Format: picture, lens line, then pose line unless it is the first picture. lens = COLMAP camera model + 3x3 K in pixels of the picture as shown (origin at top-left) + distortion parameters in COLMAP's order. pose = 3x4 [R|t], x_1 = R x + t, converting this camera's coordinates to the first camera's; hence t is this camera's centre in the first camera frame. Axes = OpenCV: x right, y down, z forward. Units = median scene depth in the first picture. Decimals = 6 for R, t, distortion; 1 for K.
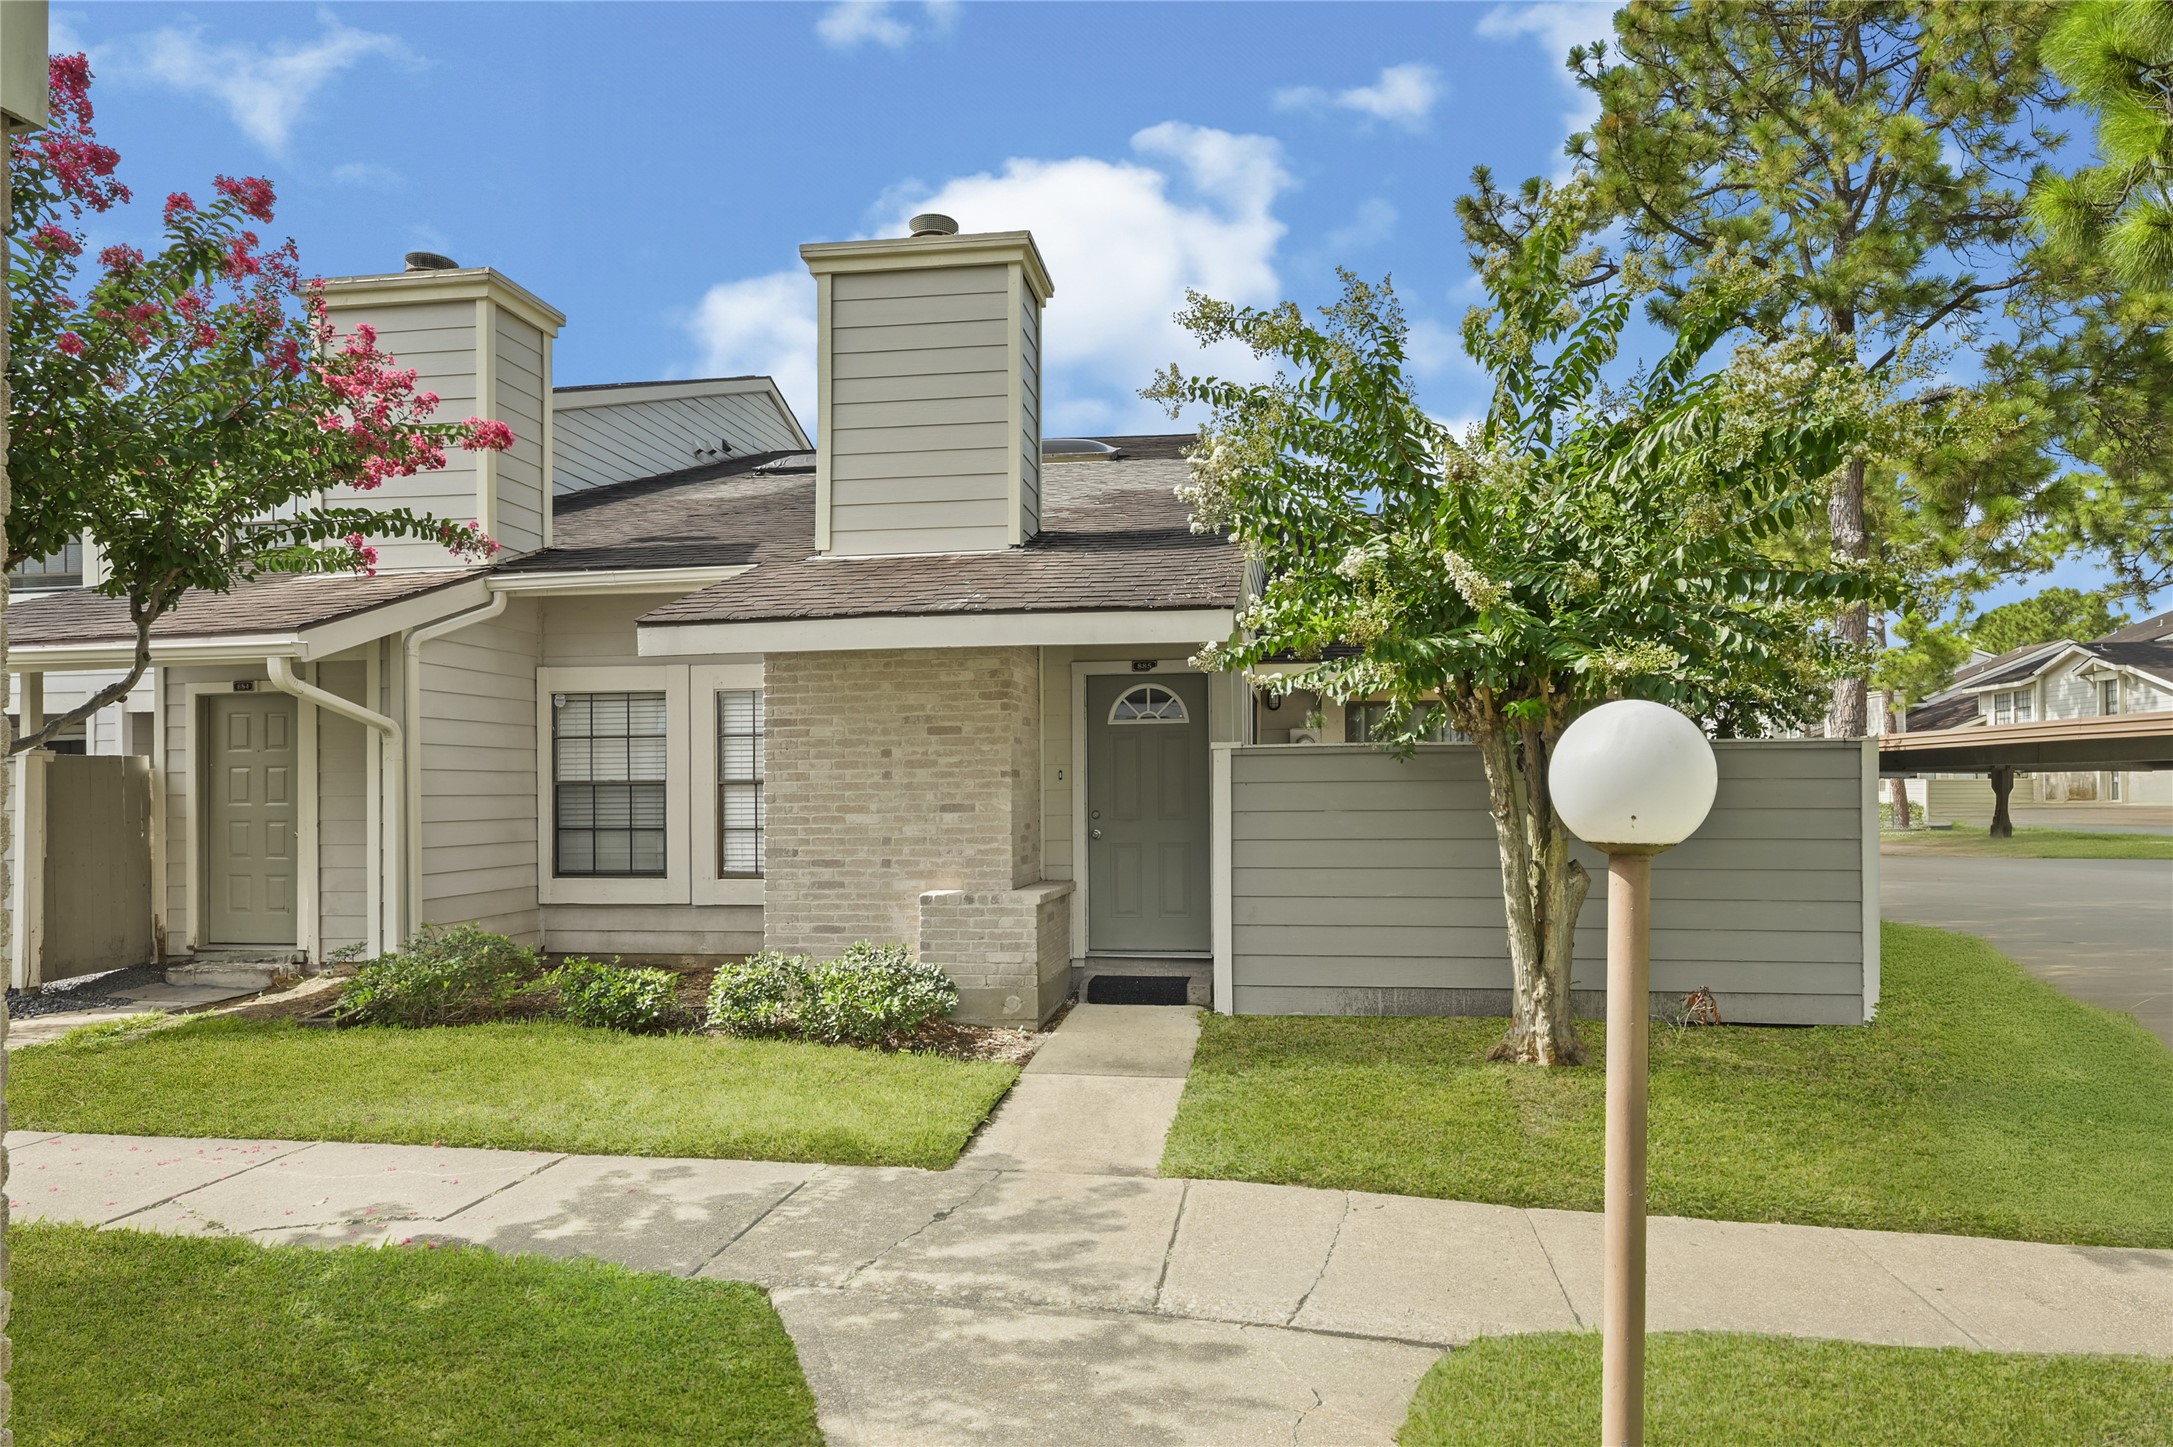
lens RADIAL K [[1180.7, 0, 1090.3], [0, 1180.7, 781.6], [0, 0, 1]] dist [-0.001807, 0.000483]
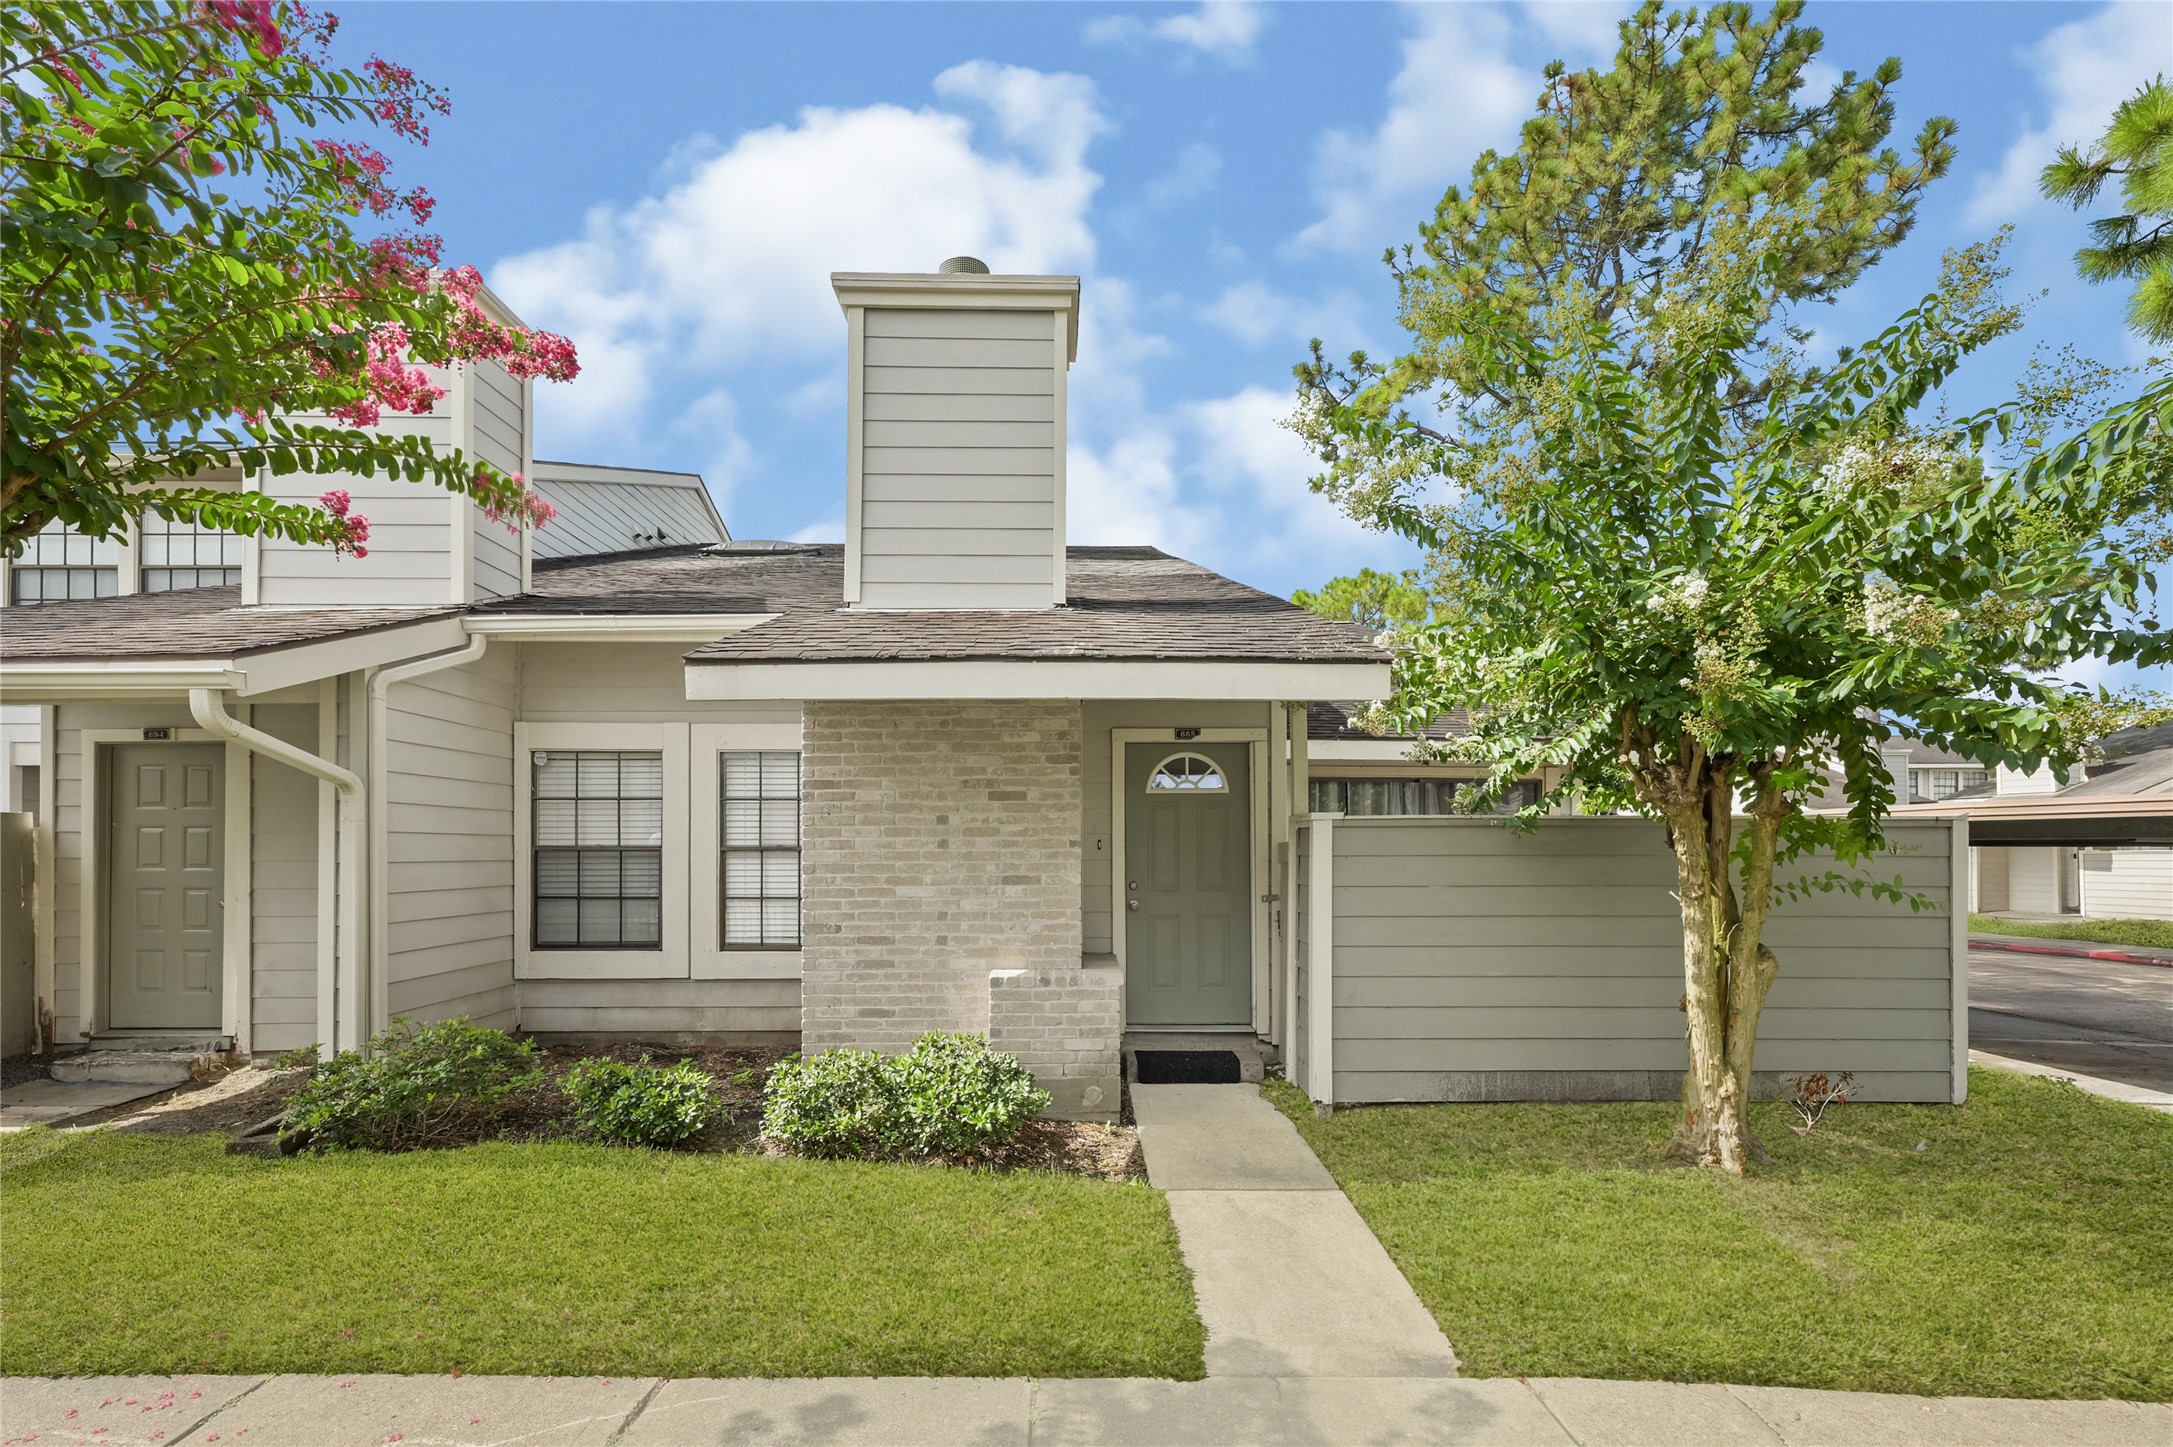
lens RADIAL K [[972.6, 0, 1080.9], [0, 972.6, 845.6], [0, 0, 1]] dist [0.000578, -0.000695]
pose [[0.990661, 0.008879, 0.136056, -0.155319], [-0.008816, 0.999961, -0.001062, -0.003875], [-0.136060, -0.000148, 0.990701, 0.219332]]
